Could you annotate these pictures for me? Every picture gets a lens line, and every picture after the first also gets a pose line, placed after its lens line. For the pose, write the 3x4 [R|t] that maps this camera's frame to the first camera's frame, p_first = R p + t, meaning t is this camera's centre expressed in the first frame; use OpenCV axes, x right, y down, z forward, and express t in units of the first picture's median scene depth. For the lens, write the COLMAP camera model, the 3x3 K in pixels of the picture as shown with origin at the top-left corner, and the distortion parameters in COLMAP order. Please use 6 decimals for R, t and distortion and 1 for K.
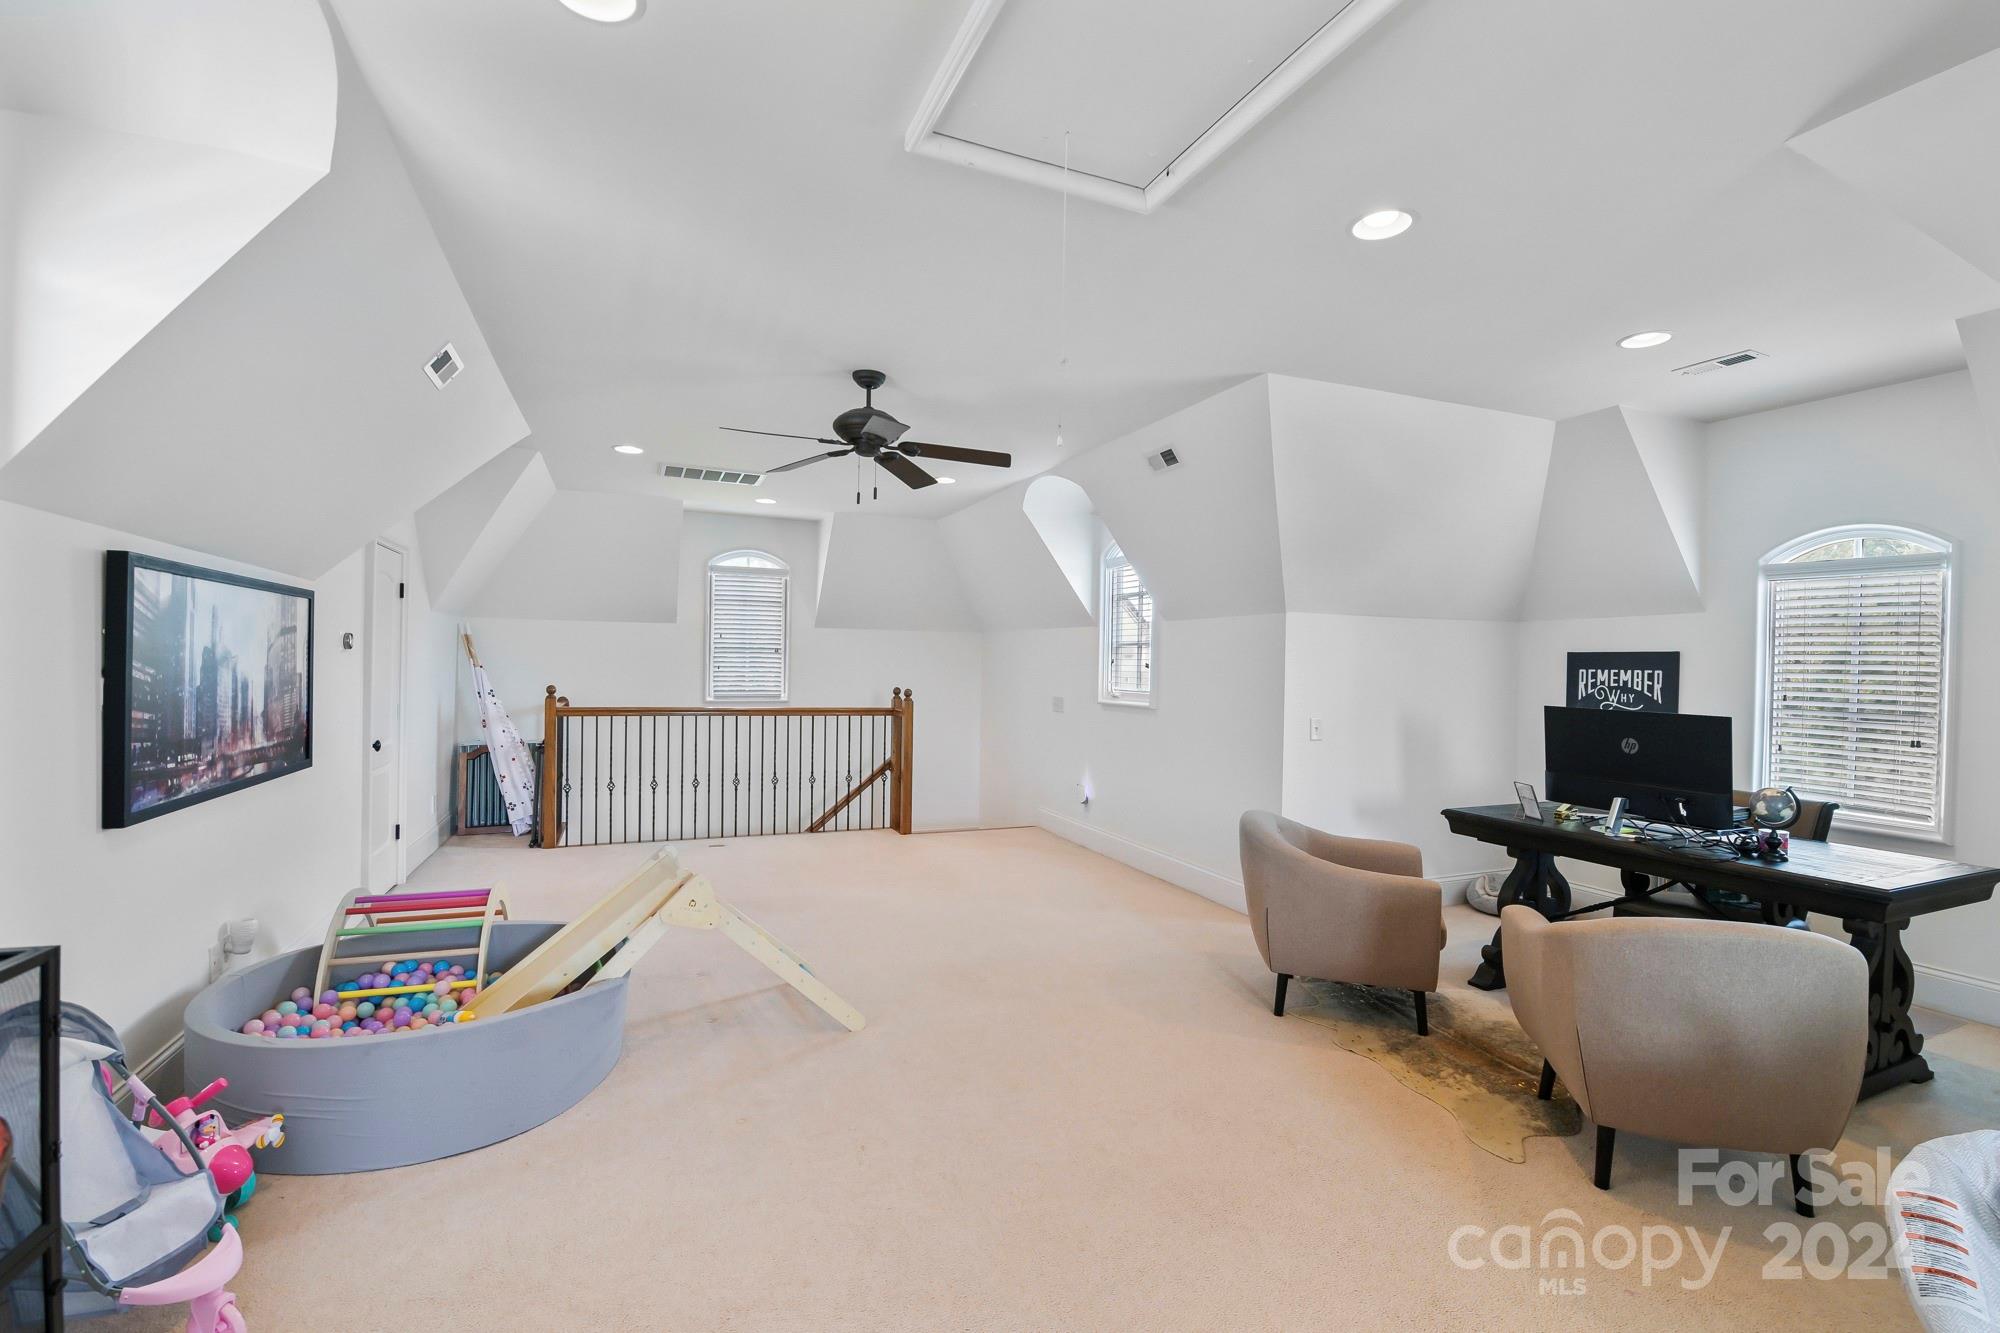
lens RADIAL K [[858.9, 0, 1009.6], [0, 858.9, 676.2], [0, 0, 1]] dist [-0.001881, -0.008837]
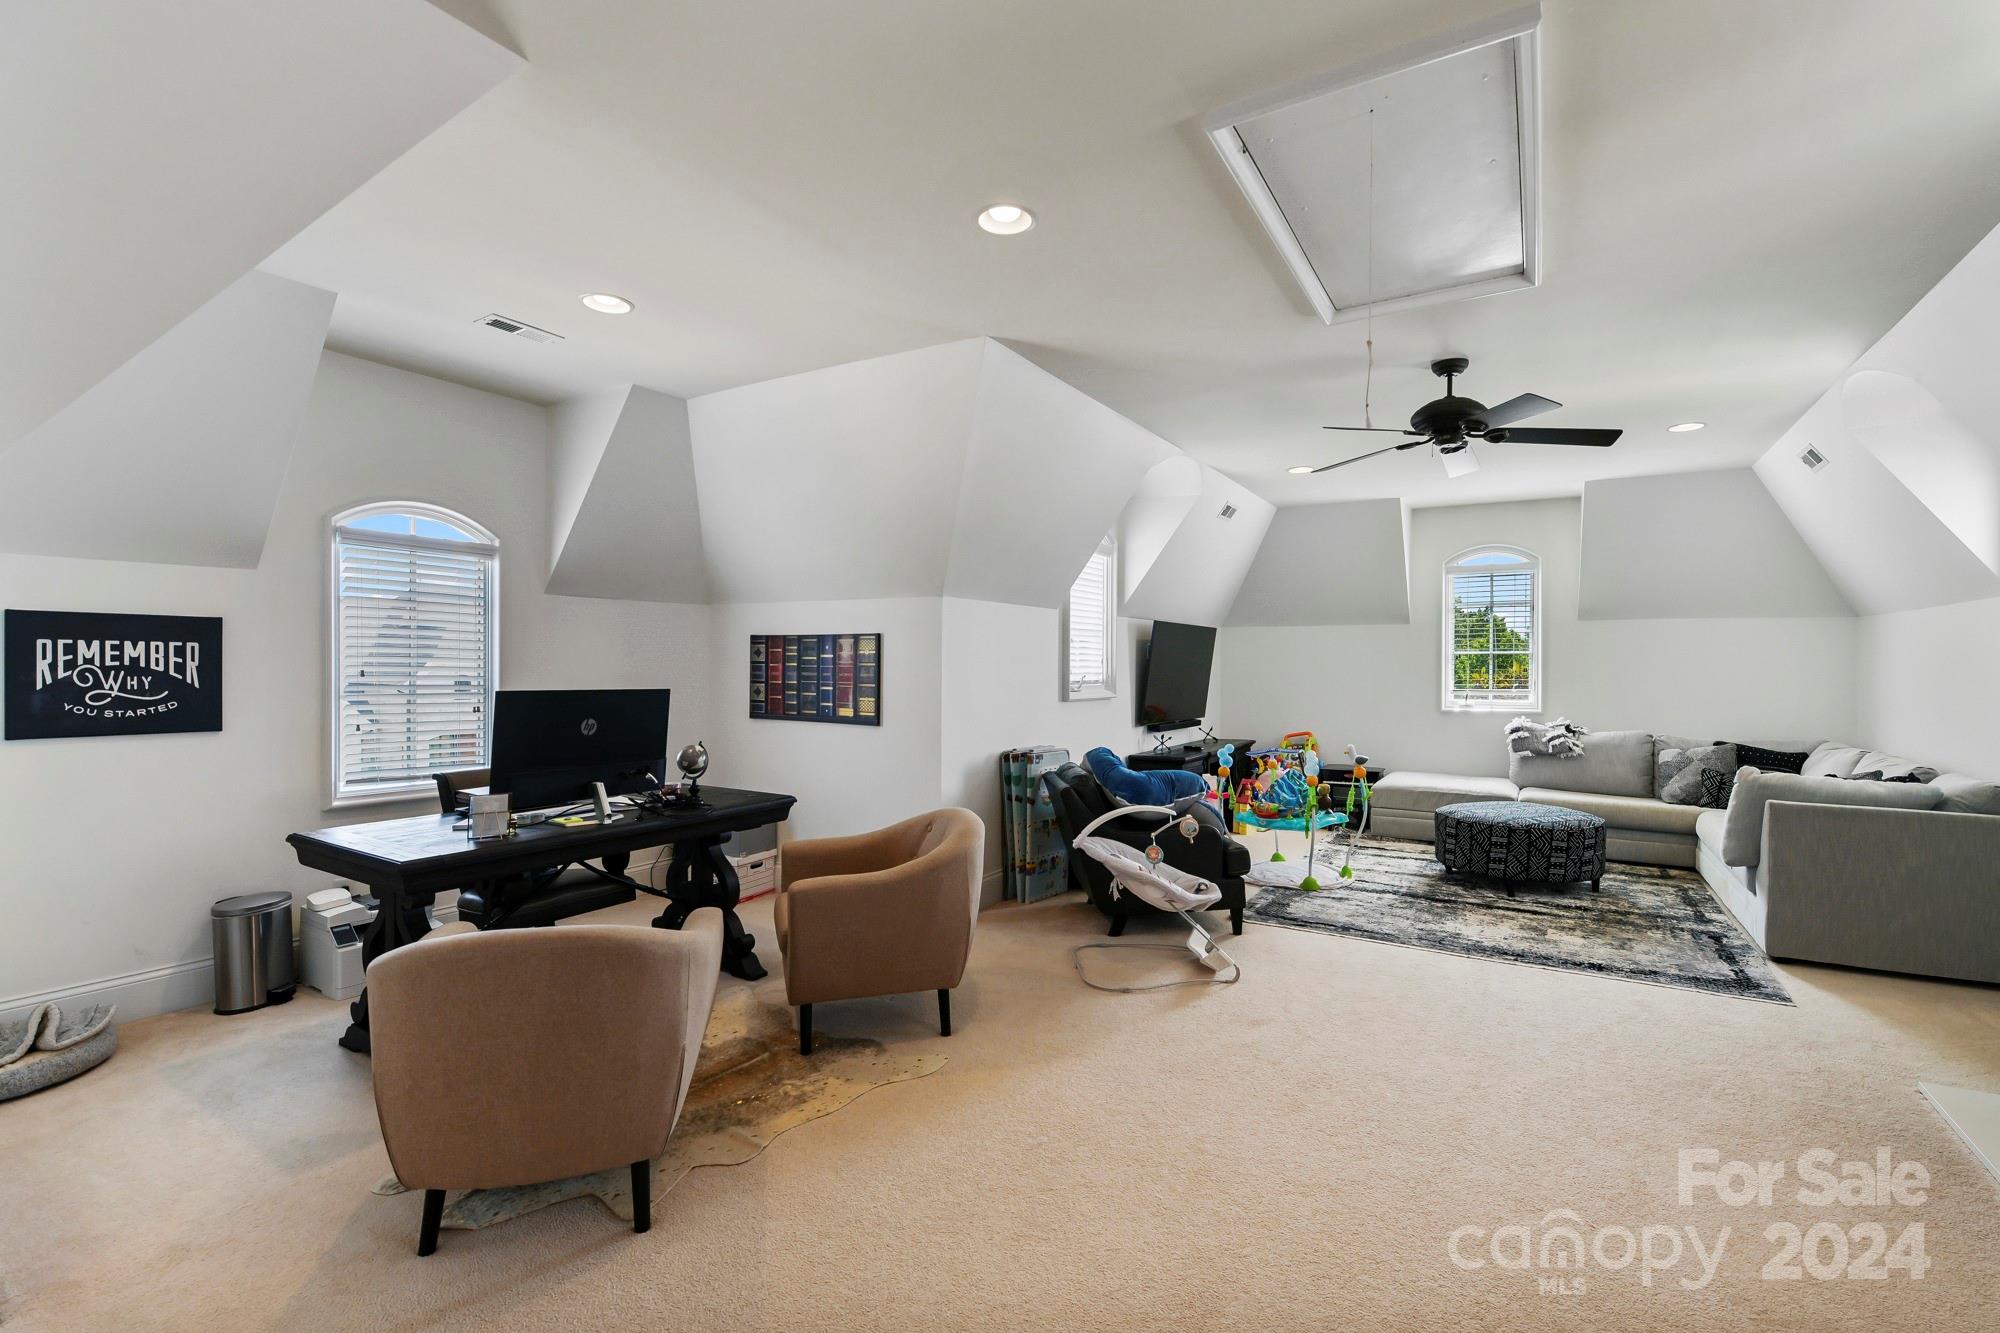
lens RADIAL K [[858.9, 0, 1009.6], [0, 858.9, 676.2], [0, 0, 1]] dist [-0.001881, -0.008837]
pose [[-0.572434, -0.023698, 0.819608, -0.218204], [0.000203, 0.999578, 0.029043, 0.001092], [-0.819951, 0.016791, -0.572188, 0.824599]]
